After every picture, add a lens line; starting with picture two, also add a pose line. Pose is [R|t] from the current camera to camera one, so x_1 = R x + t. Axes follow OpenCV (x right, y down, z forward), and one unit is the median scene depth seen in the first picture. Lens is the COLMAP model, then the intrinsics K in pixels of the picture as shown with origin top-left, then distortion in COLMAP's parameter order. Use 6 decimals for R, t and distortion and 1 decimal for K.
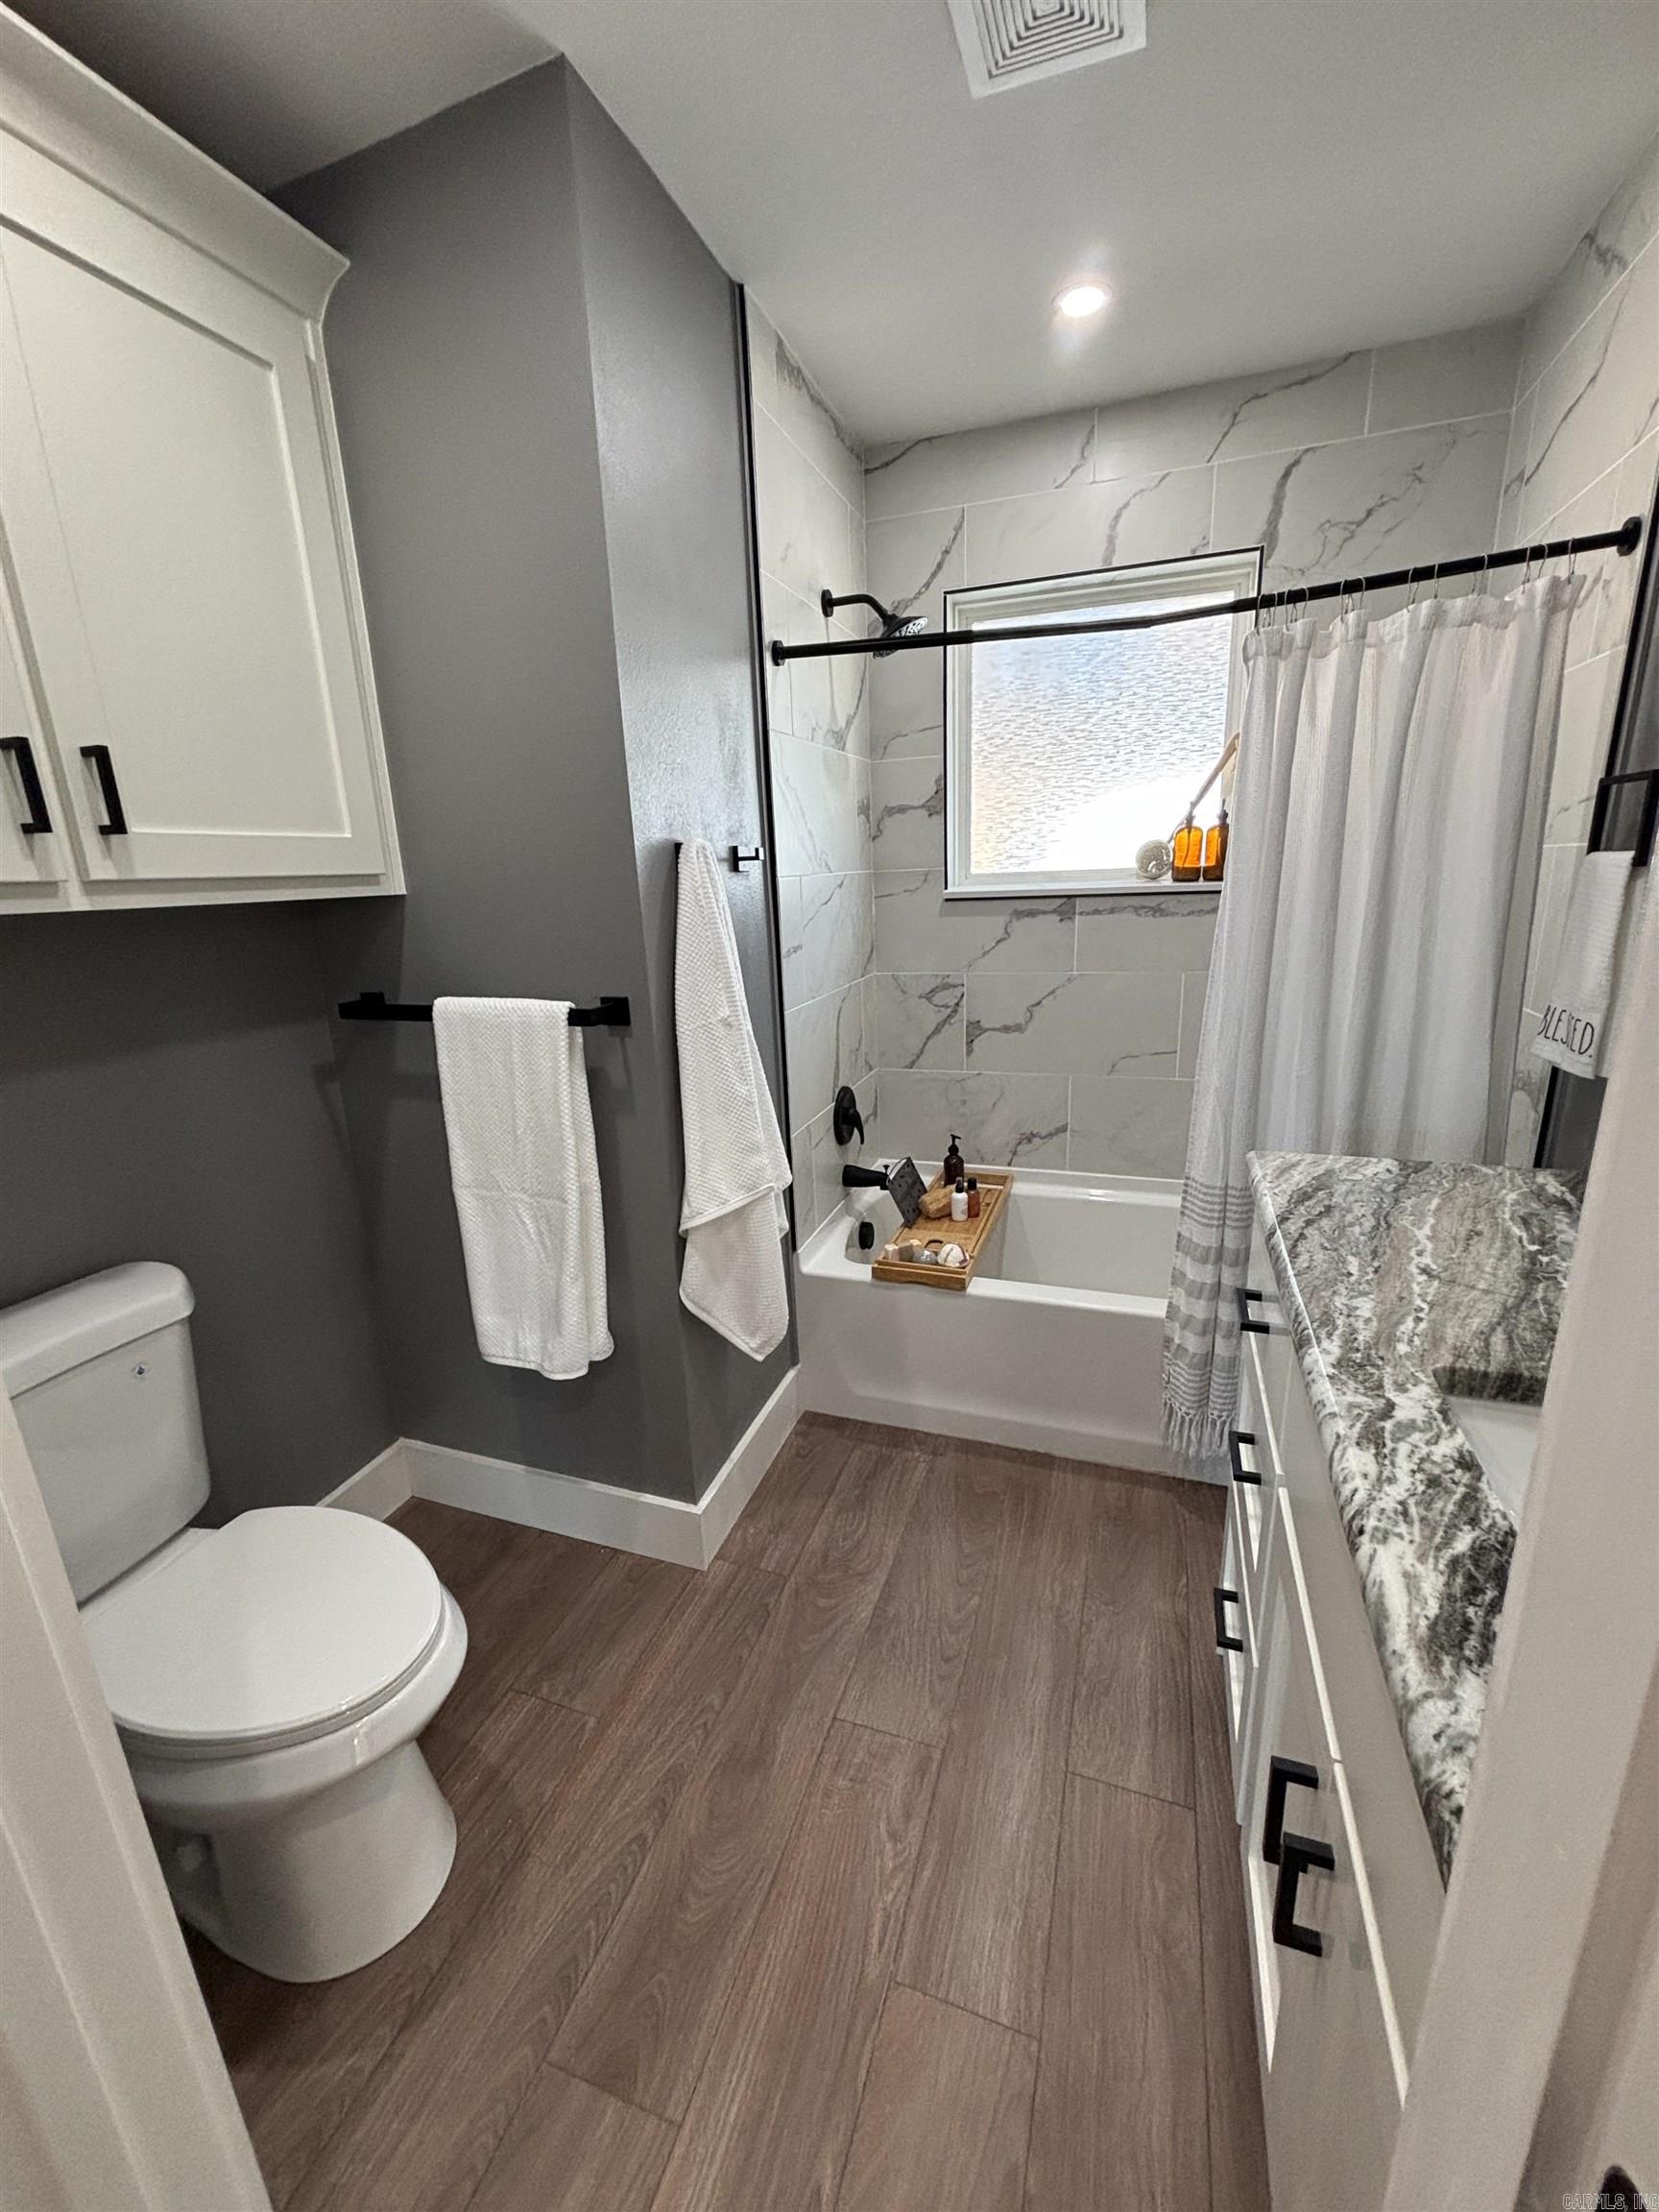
lens RADIAL K [[885.9, 0, 834.3], [0, 885.9, 1106.3], [0, 0, 1]] dist [-0.002083, -0.000228]
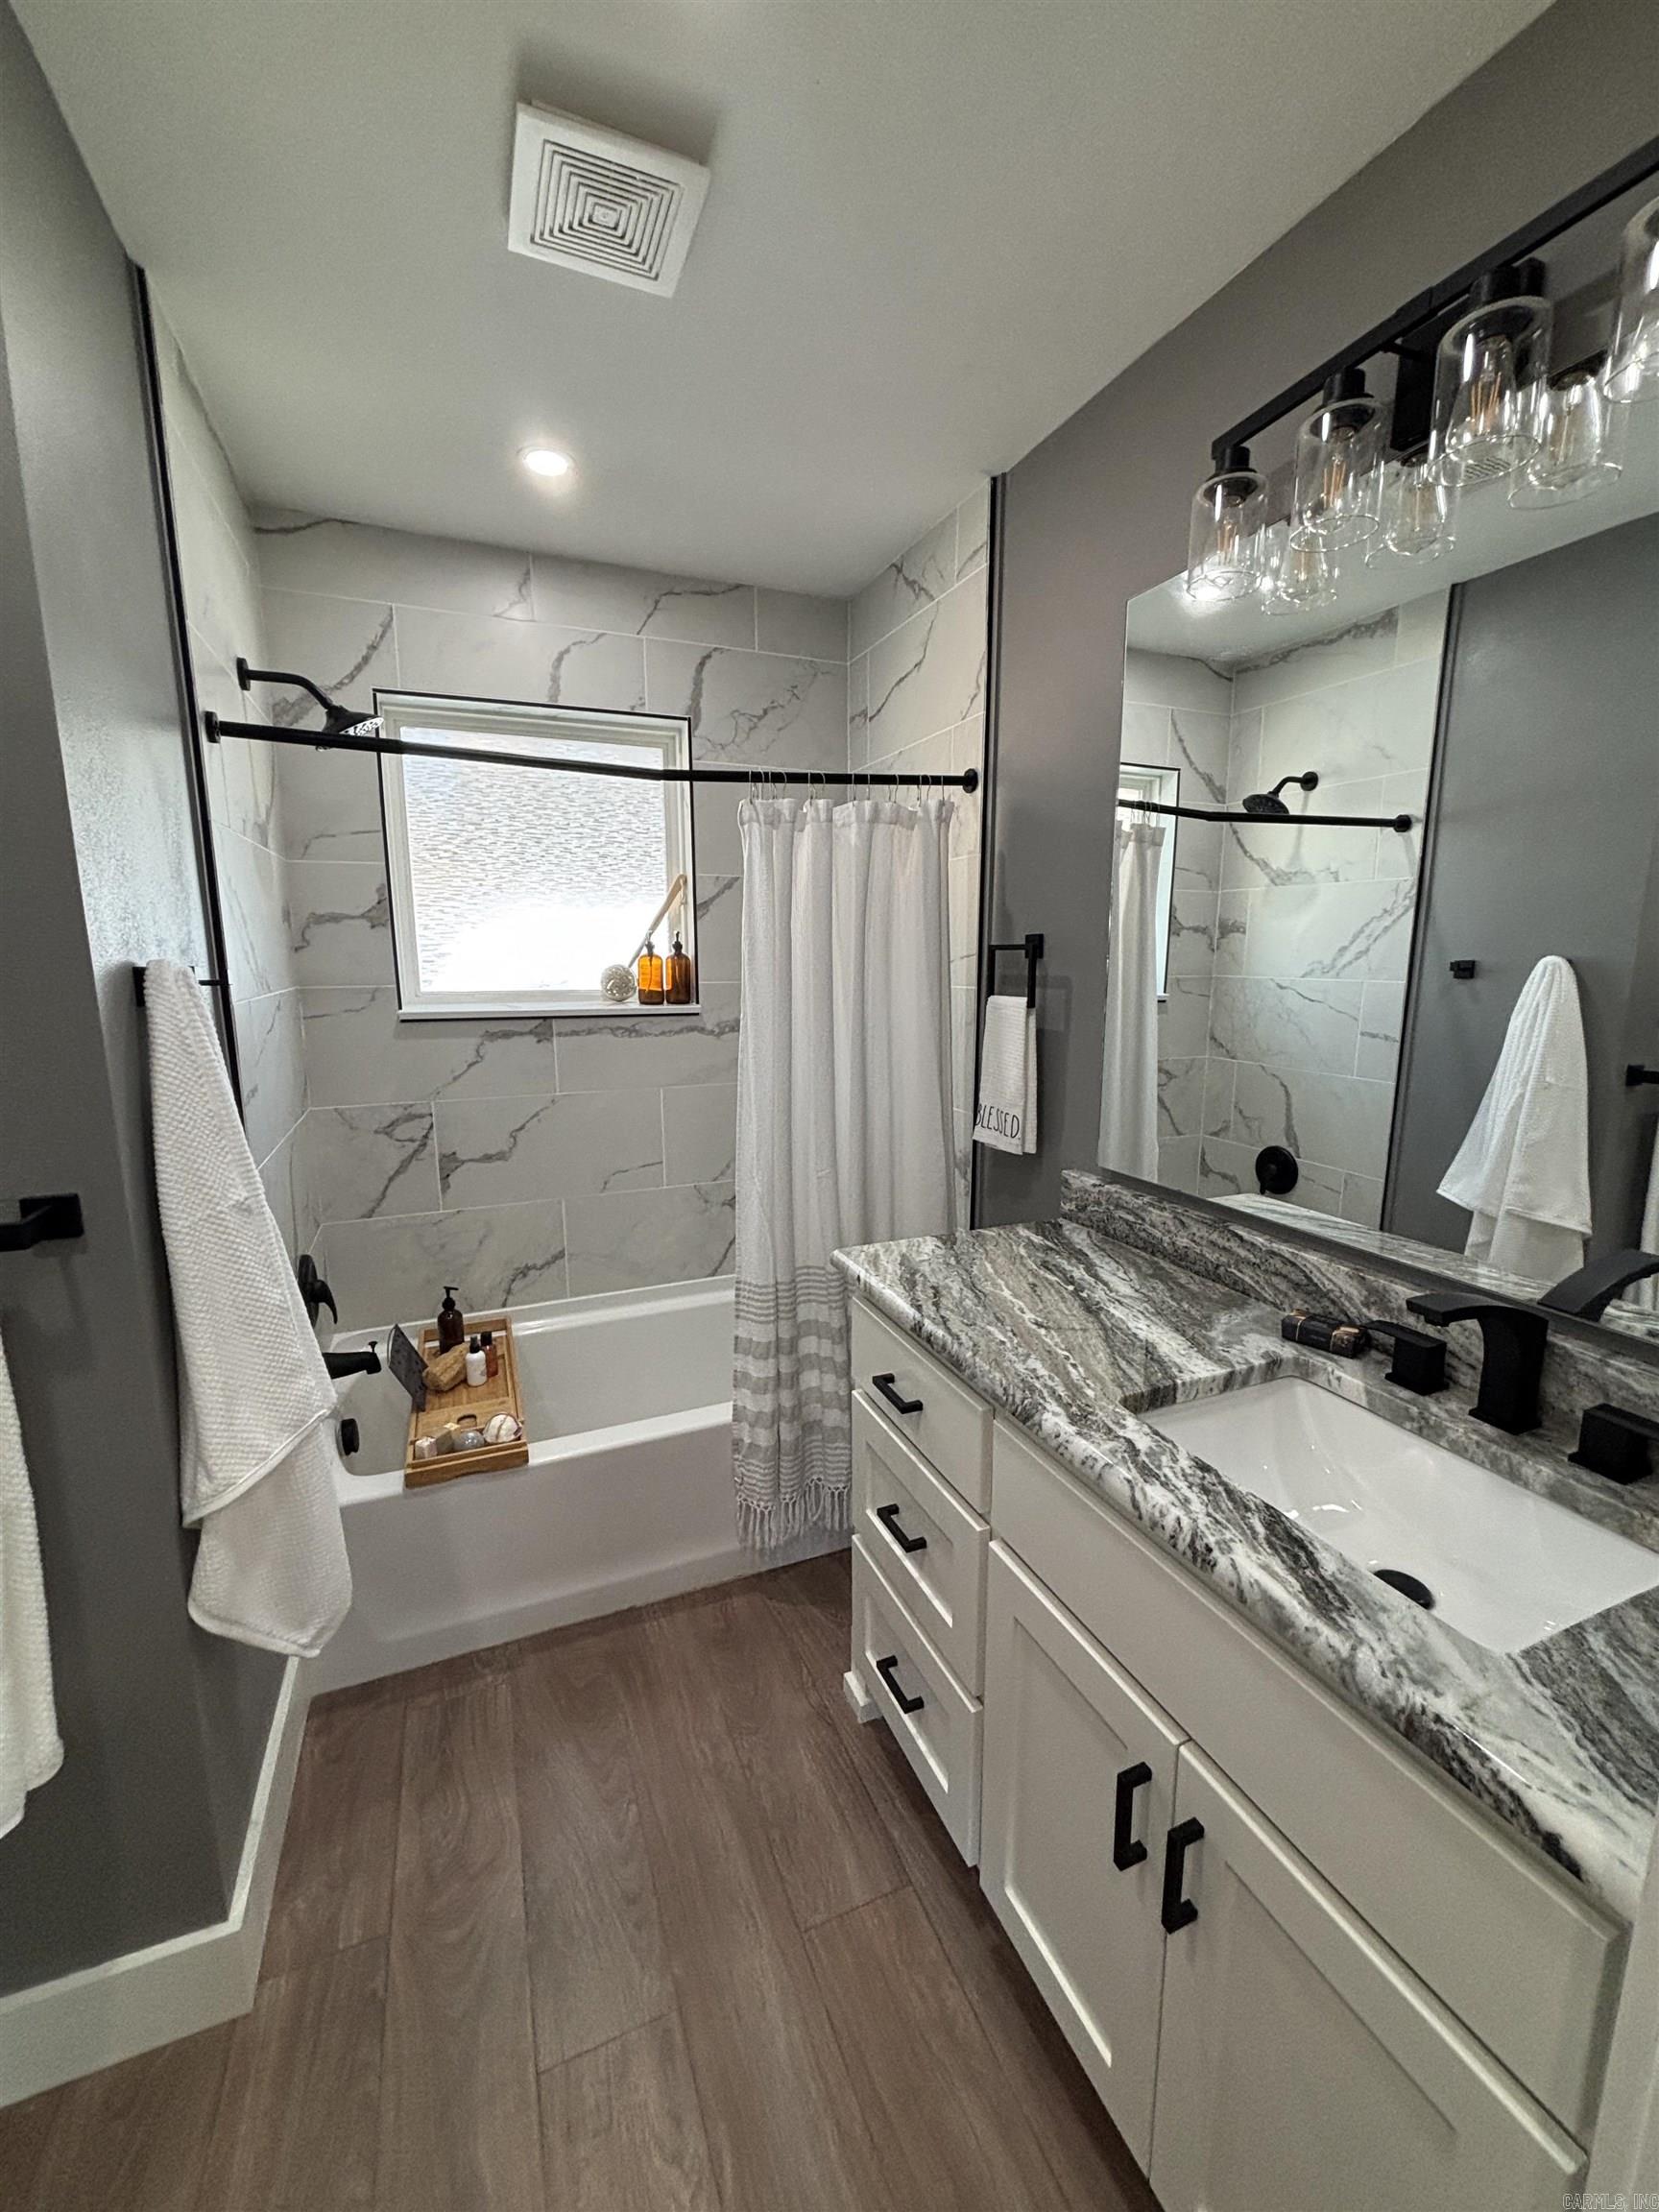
lens RADIAL K [[885.9, 0, 834.5], [0, 885.9, 1104.6], [0, 0, 1]] dist [-0.002083, -0.000228]
pose [[0.739335, -0.079076, 0.668679, -0.206828], [0.151041, 0.987249, -0.050252, -0.058827], [-0.656179, 0.138151, 0.741851, 0.104527]]
